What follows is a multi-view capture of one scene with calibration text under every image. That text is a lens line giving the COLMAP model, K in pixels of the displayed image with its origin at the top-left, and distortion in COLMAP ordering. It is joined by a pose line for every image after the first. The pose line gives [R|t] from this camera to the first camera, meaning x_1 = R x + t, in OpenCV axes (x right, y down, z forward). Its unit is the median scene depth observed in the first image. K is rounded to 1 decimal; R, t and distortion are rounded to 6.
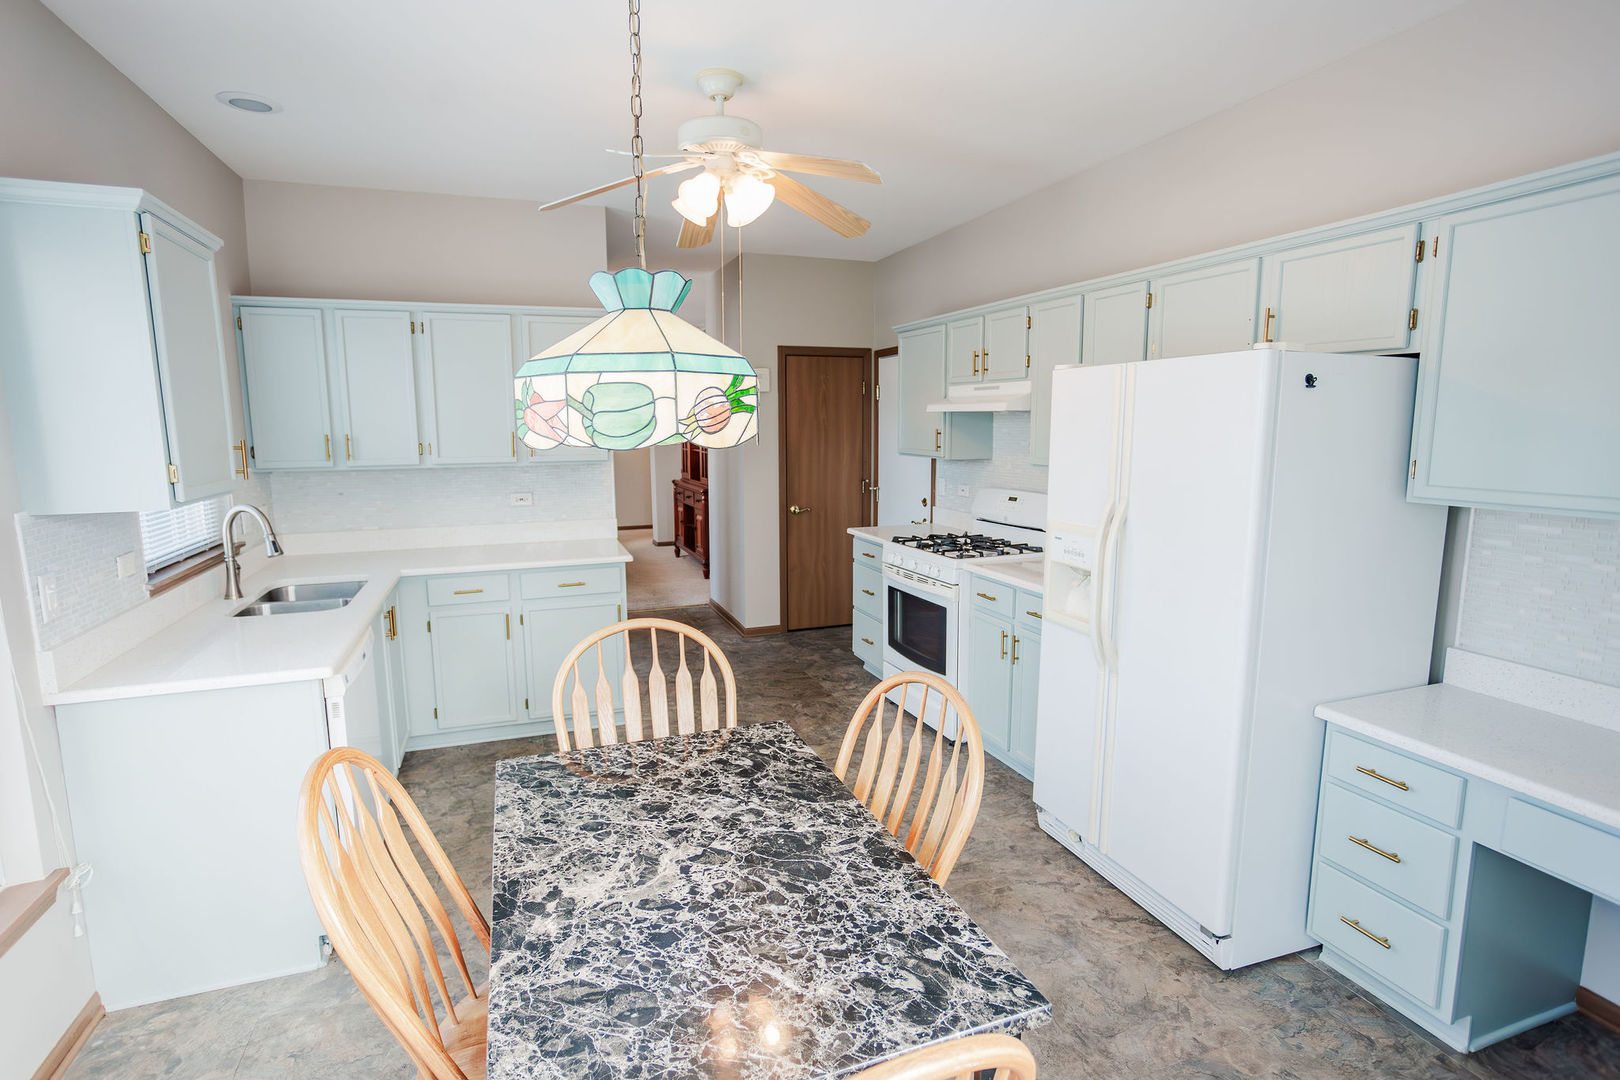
lens RADIAL K [[807.9, 0, 810.0], [0, 807.9, 540.0], [0, 0, 1]] dist [-0.036864, -0.000024]
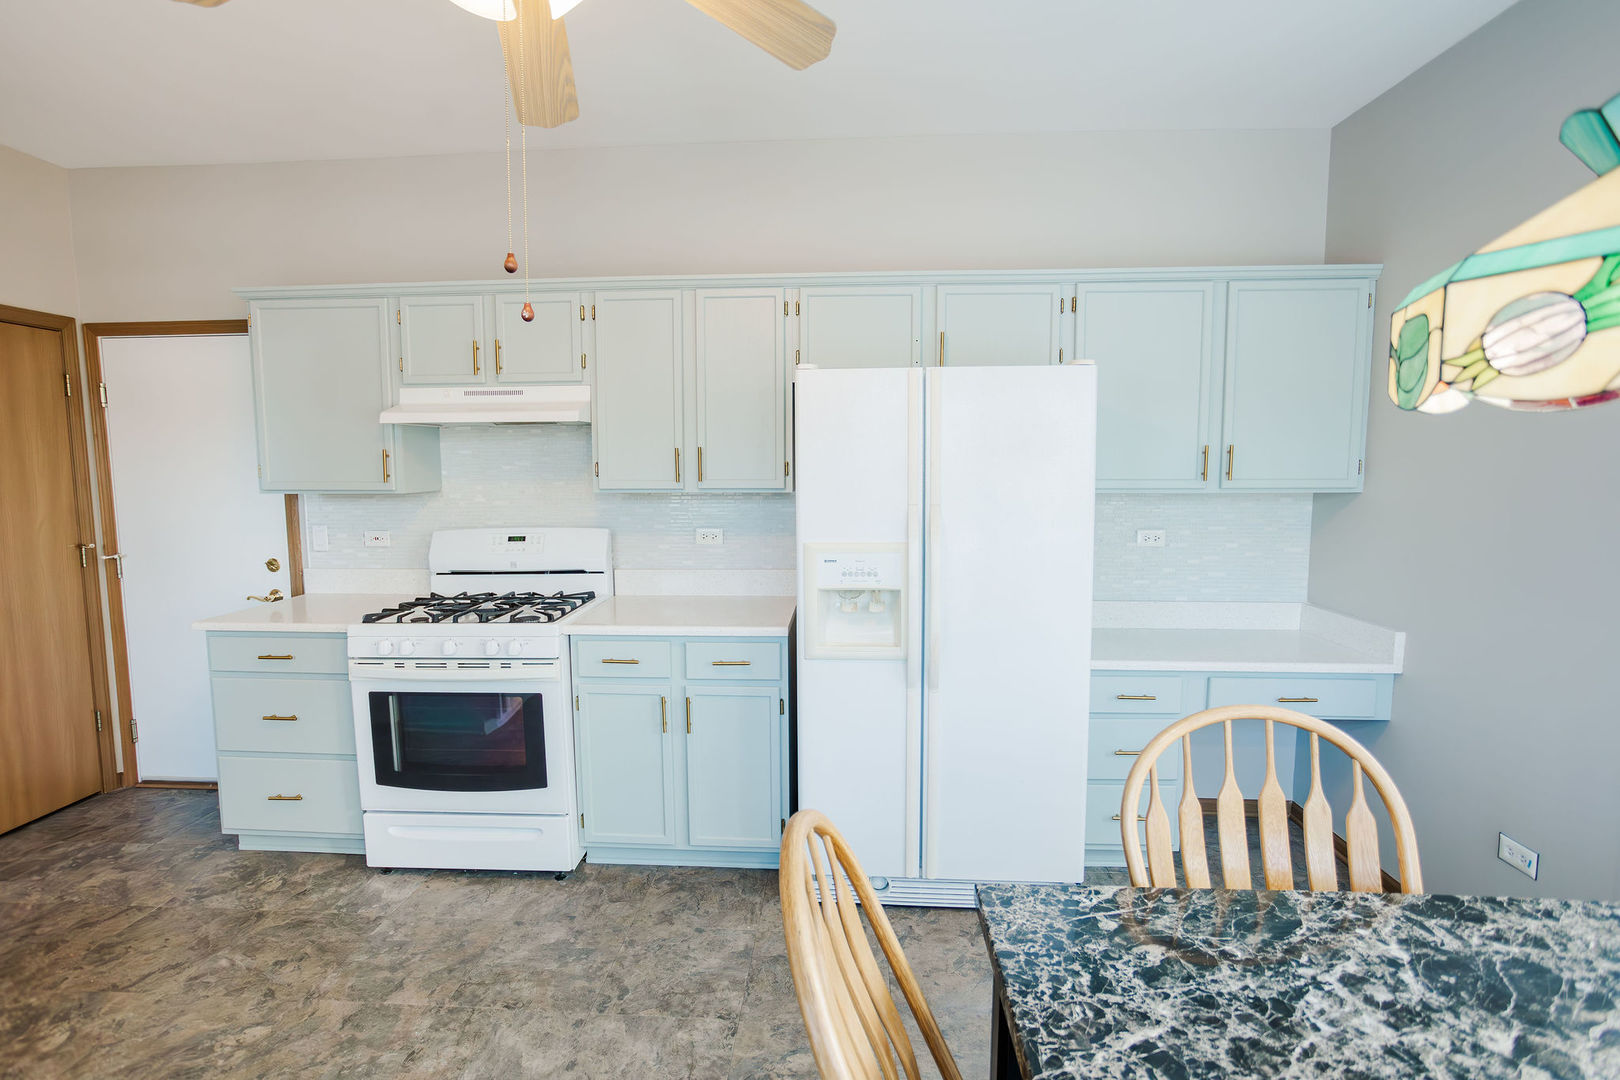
lens RADIAL K [[778.2, 0, 810.0], [0, 778.2, 540.0], [0, 0, 1]] dist [-0.042252, 0.023909]
pose [[0.411872, -0.086341, 0.907142, -0.645917], [0.135174, 0.990276, 0.032880, -0.076292], [-0.901160, 0.109079, 0.419539, 0.916485]]
